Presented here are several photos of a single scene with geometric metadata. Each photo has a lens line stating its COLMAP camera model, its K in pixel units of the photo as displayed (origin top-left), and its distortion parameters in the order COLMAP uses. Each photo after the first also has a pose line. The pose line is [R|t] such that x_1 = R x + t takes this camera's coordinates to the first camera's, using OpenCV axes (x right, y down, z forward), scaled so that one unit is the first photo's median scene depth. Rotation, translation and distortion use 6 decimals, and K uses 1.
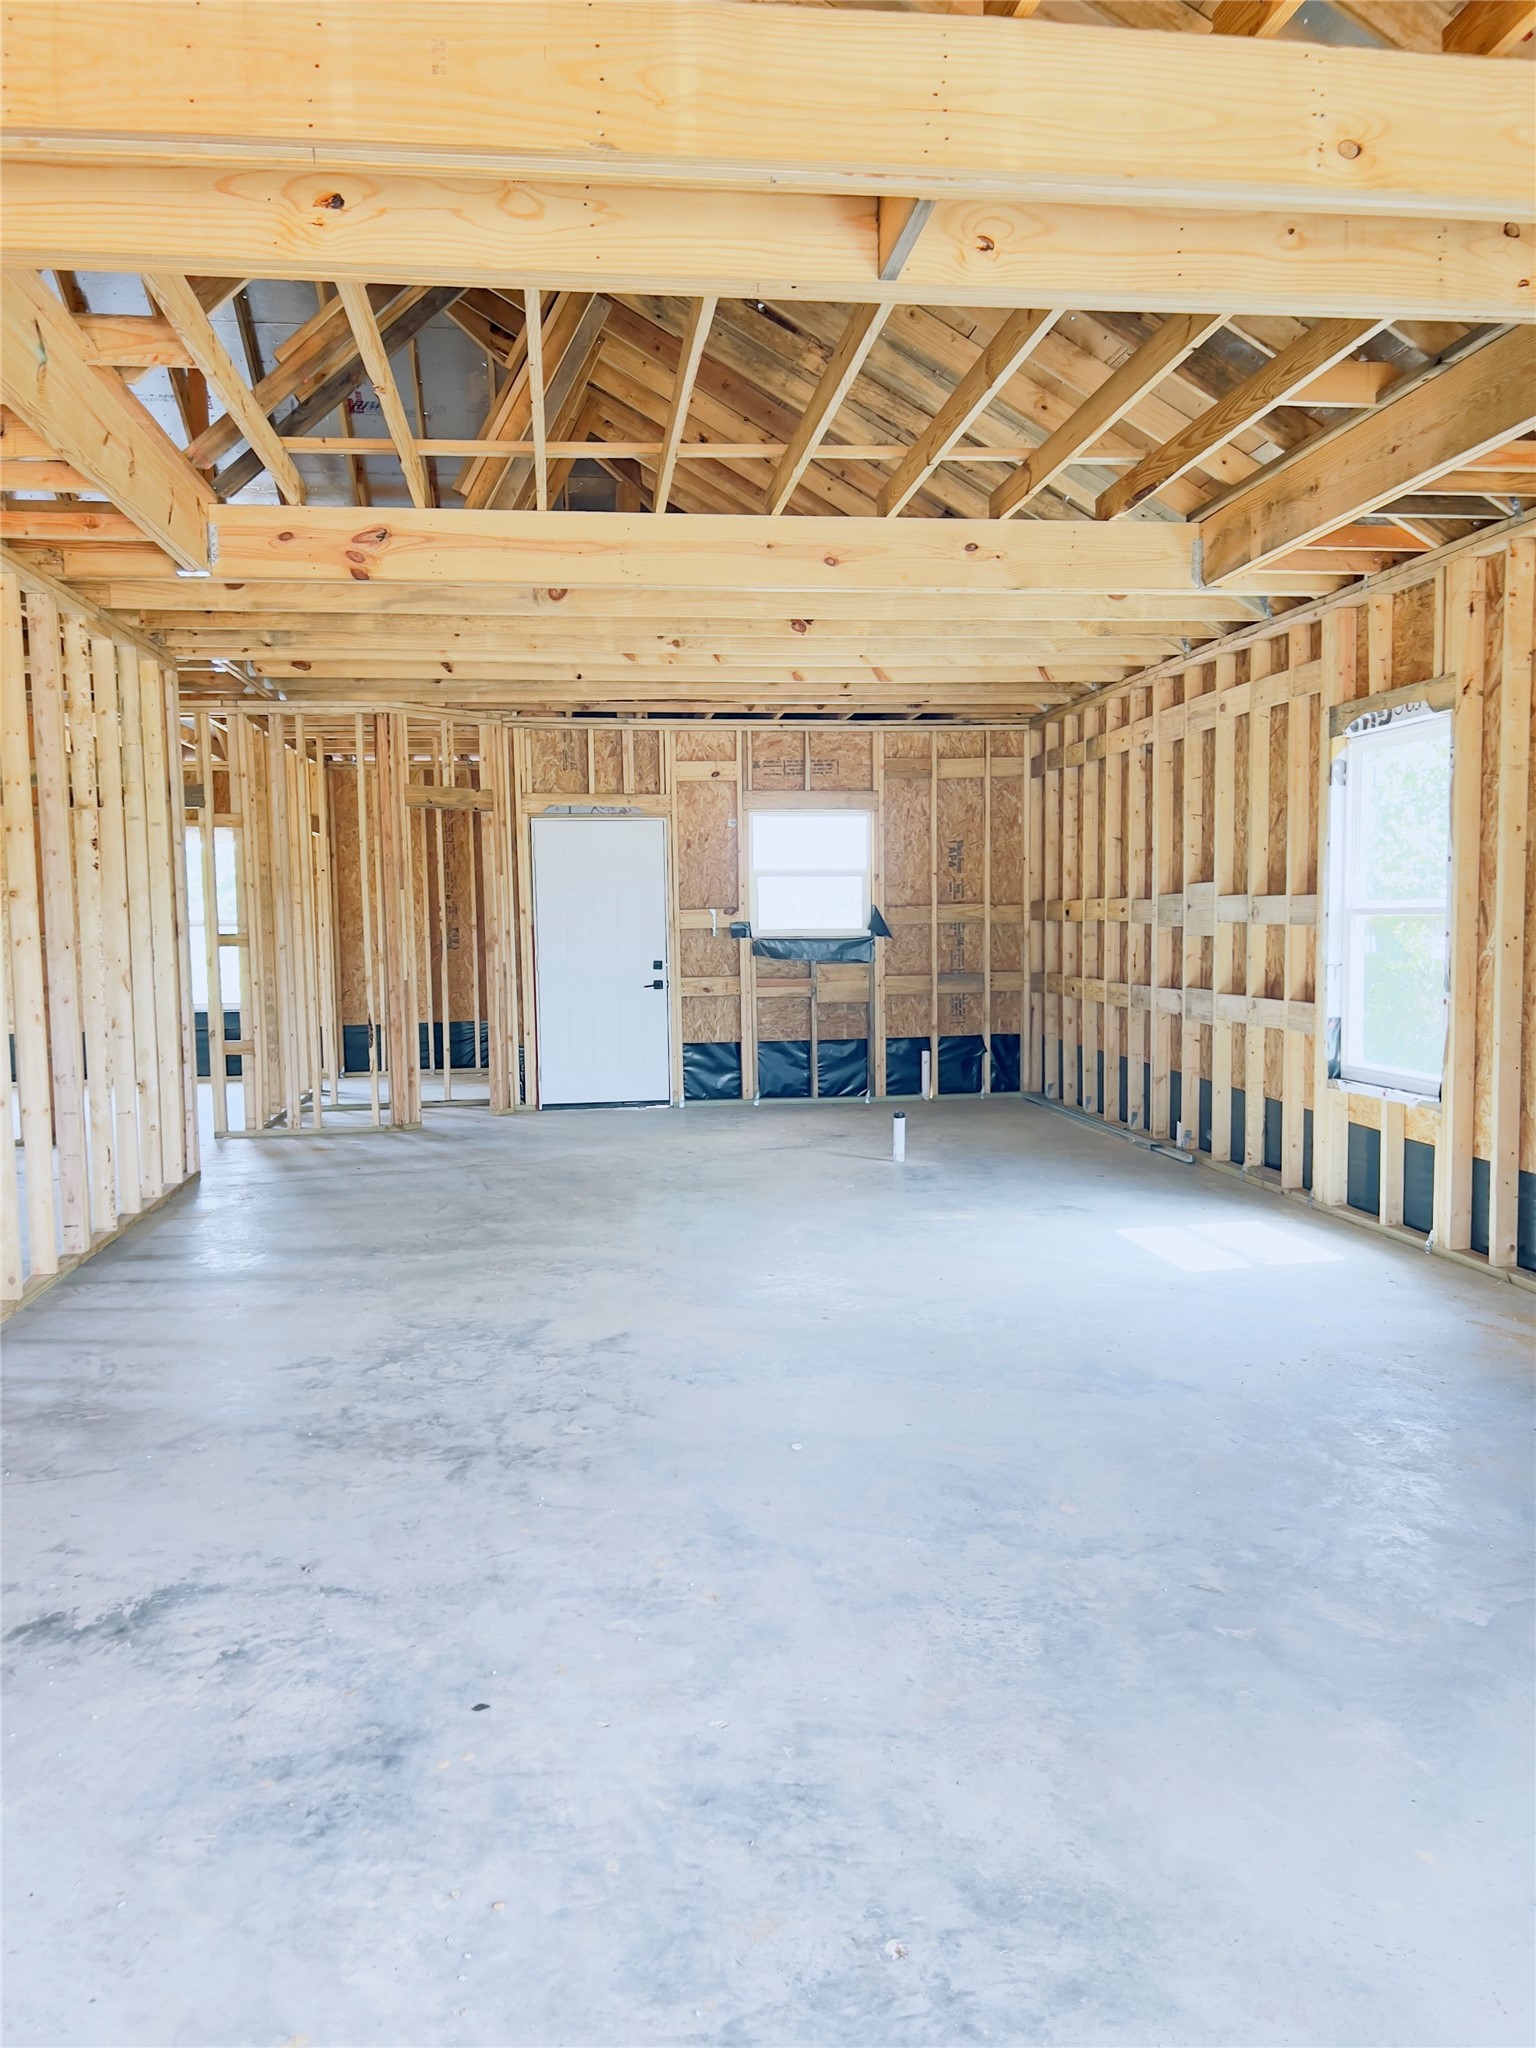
lens RADIAL K [[1545.3, 0, 757.2], [0, 1545.3, 1037.4], [0, 0, 1]] dist [0.036879, -0.052256]
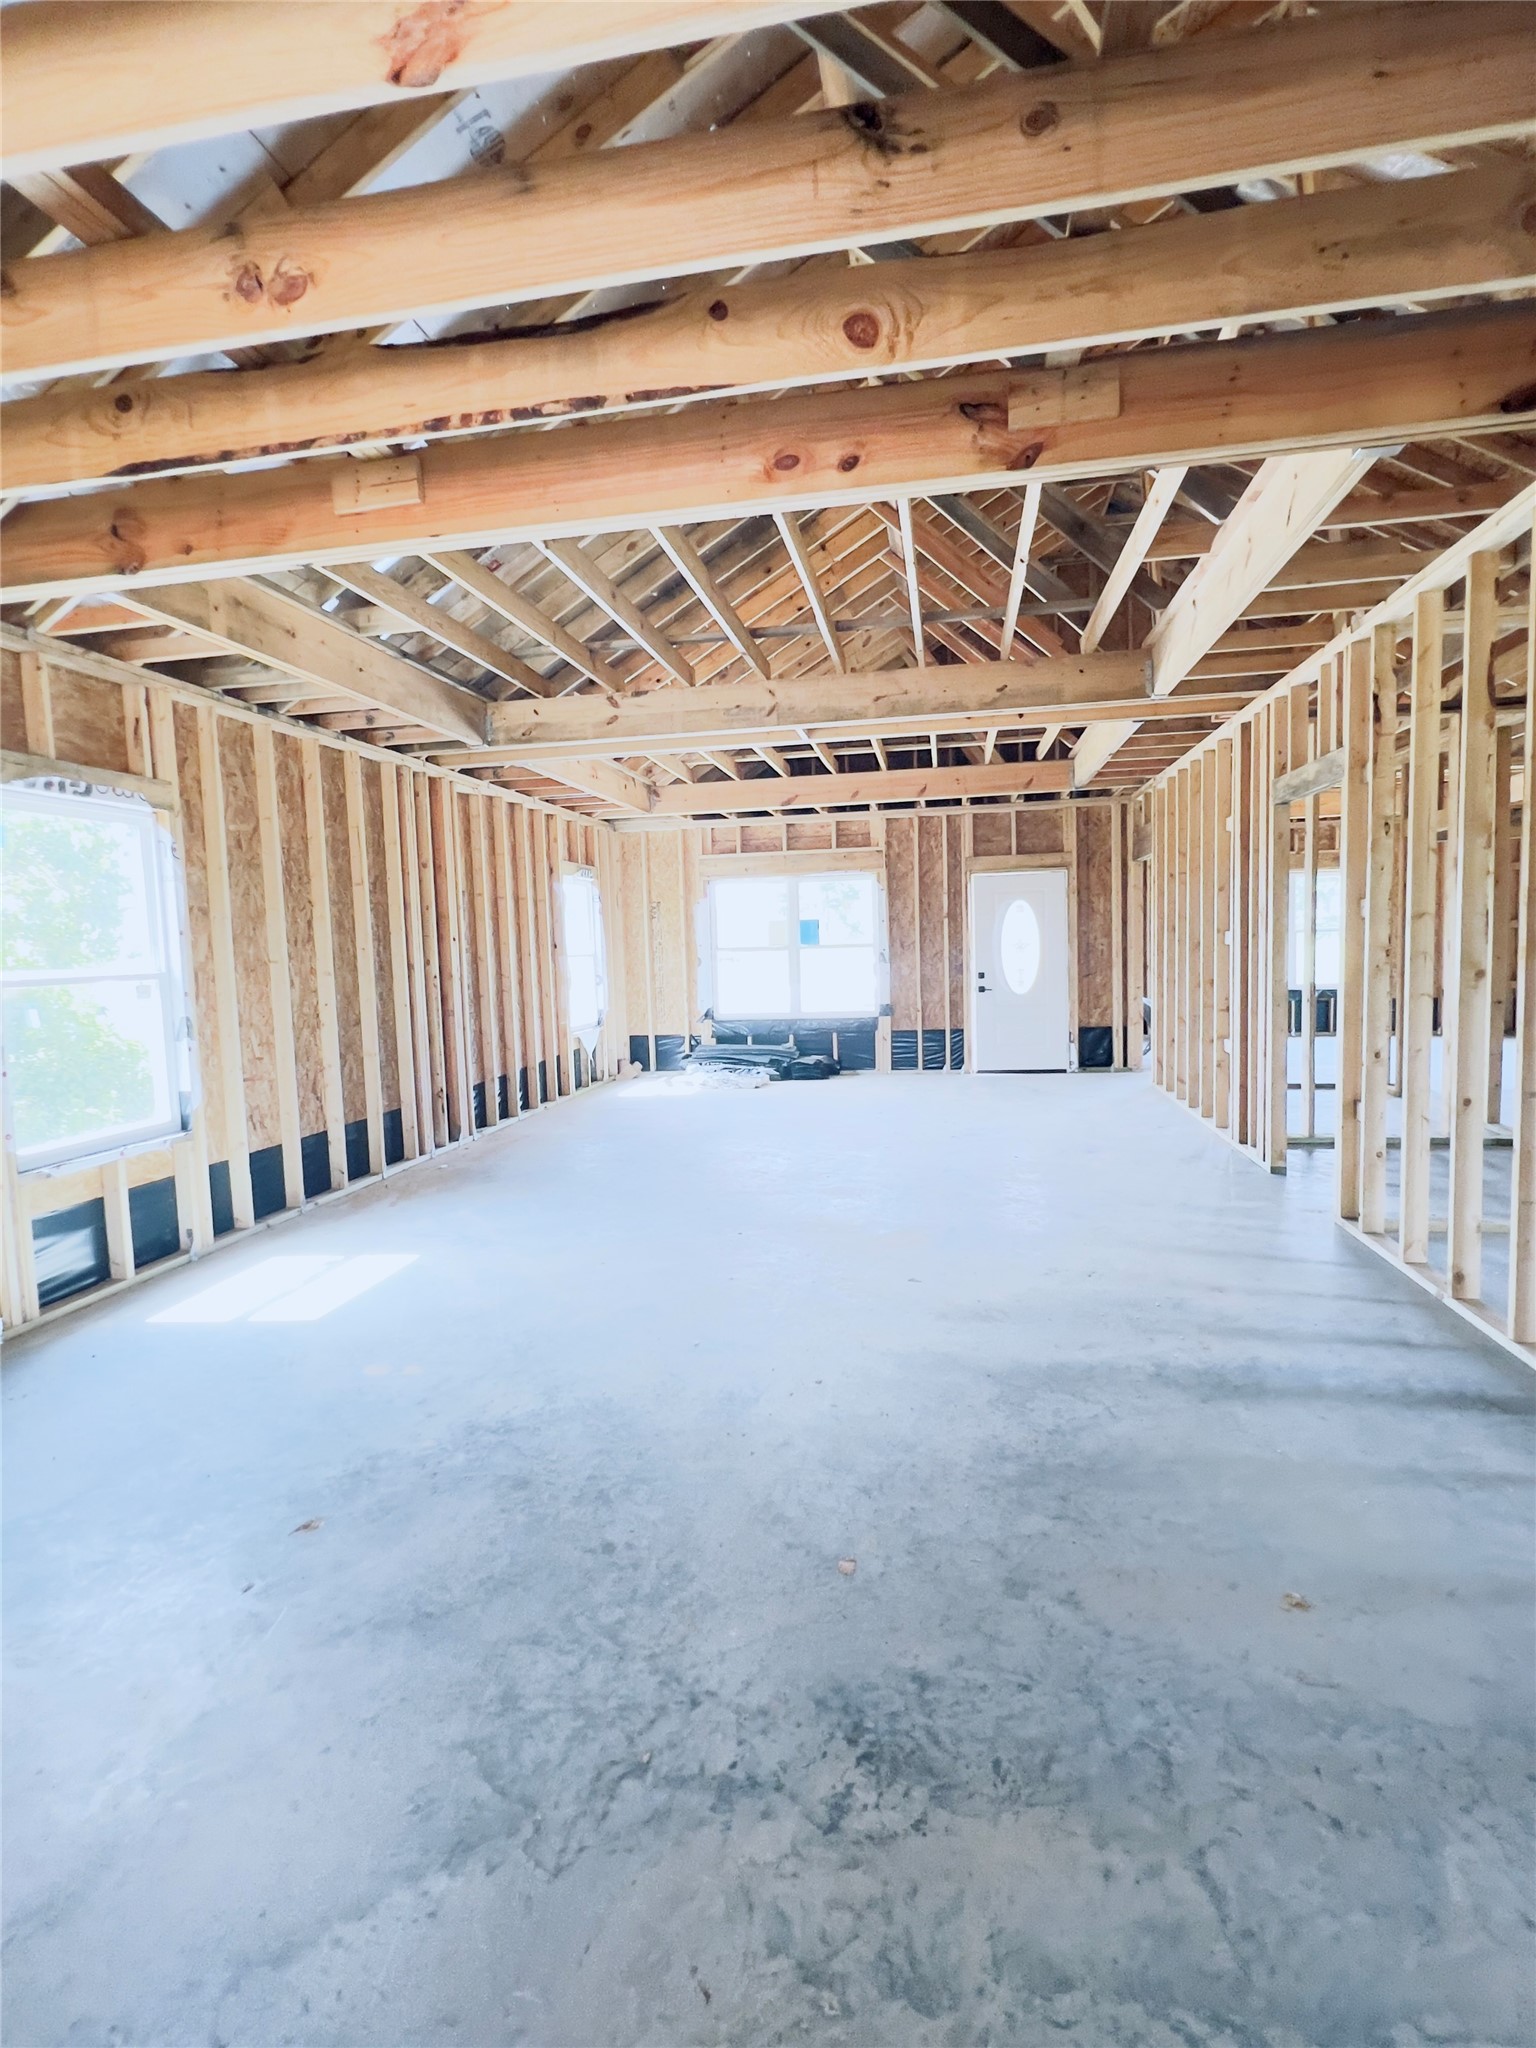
lens RADIAL K [[985.9, 0, 762.7], [0, 985.9, 1029.7], [0, 0, 1]] dist [-0.007464, 0.002711]
pose [[-0.951471, 0.018563, 0.307178, -0.229684], [0.068219, 0.986067, 0.151719, -0.119710], [-0.300082, 0.165312, -0.939480, 1.537823]]
